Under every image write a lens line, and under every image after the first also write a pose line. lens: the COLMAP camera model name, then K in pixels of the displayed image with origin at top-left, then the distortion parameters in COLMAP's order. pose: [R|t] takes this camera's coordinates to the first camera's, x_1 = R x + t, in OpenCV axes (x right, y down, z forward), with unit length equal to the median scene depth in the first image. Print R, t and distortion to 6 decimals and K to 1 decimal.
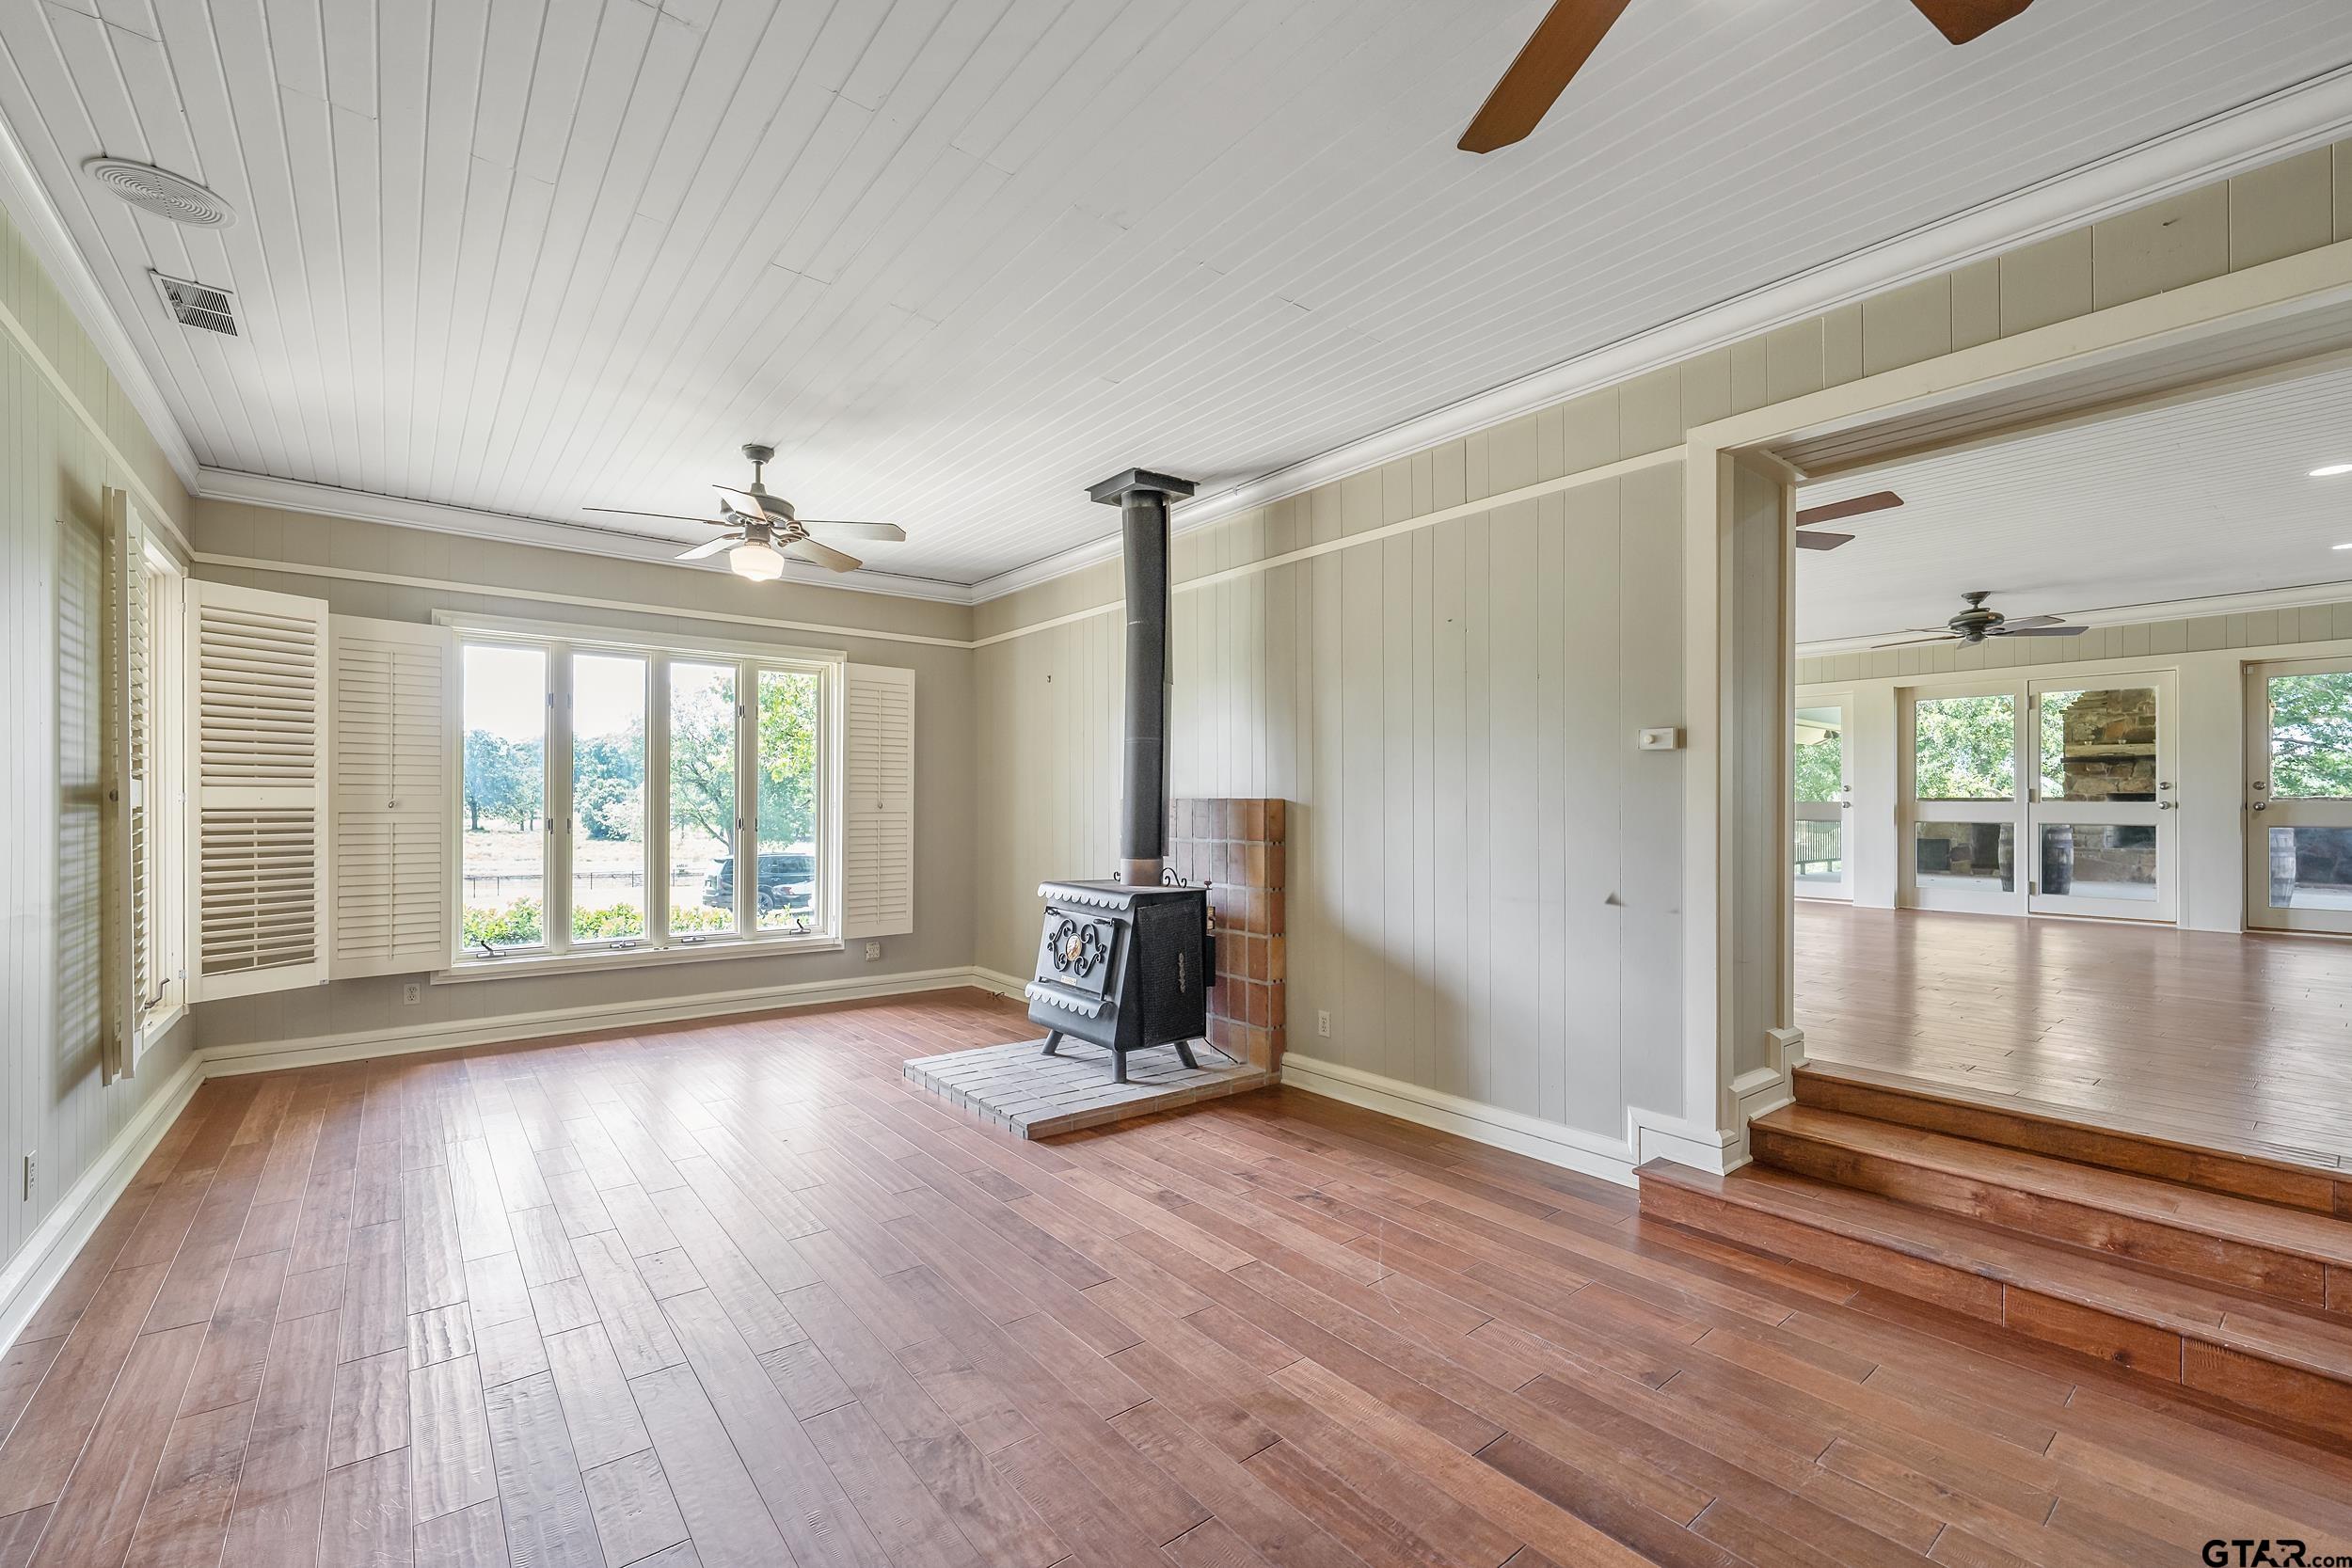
lens RADIAL K [[965.3, 0, 1168.1], [0, 965.3, 802.0], [0, 0, 1]] dist [-0.000700, 0.000097]
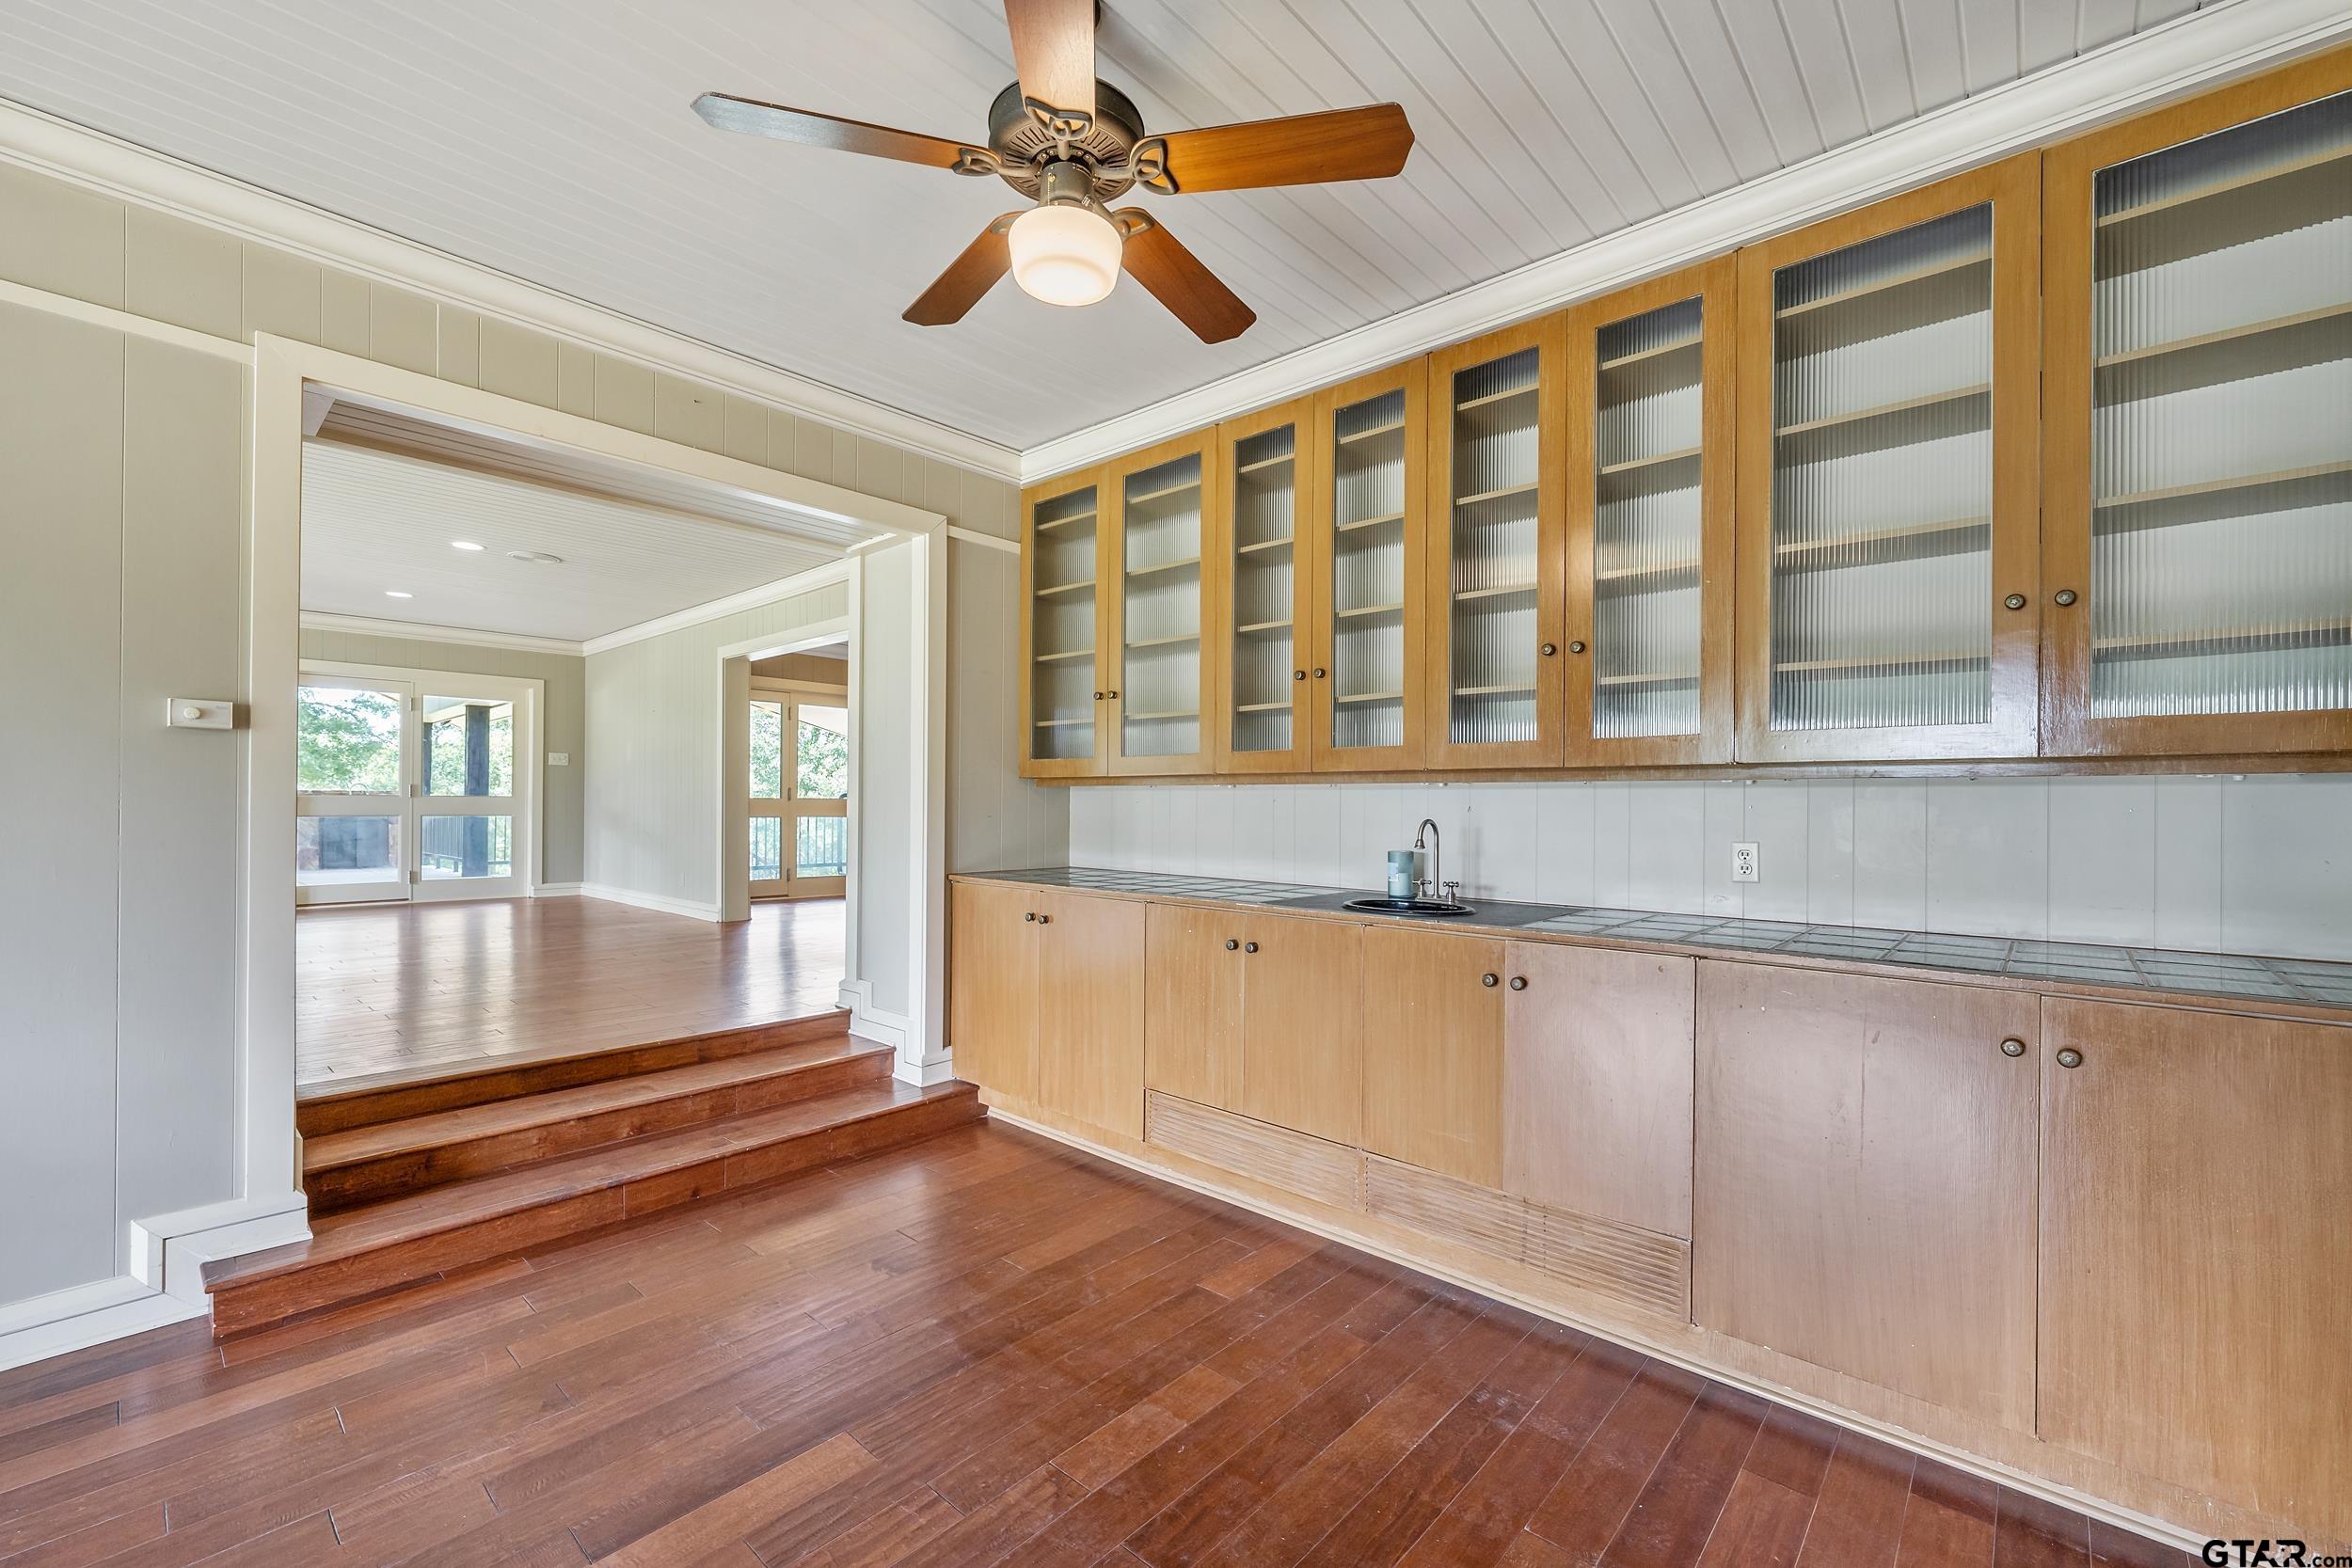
lens RADIAL K [[965.3, 0, 1163.3], [0, 965.3, 800.1], [0, 0, 1]] dist [-0.000700, 0.000097]
pose [[-0.157310, 0.003347, 0.987544, -0.428952], [-0.015101, 0.999869, -0.005794, -0.005557], [-0.987434, -0.015825, -0.157239, 0.445275]]
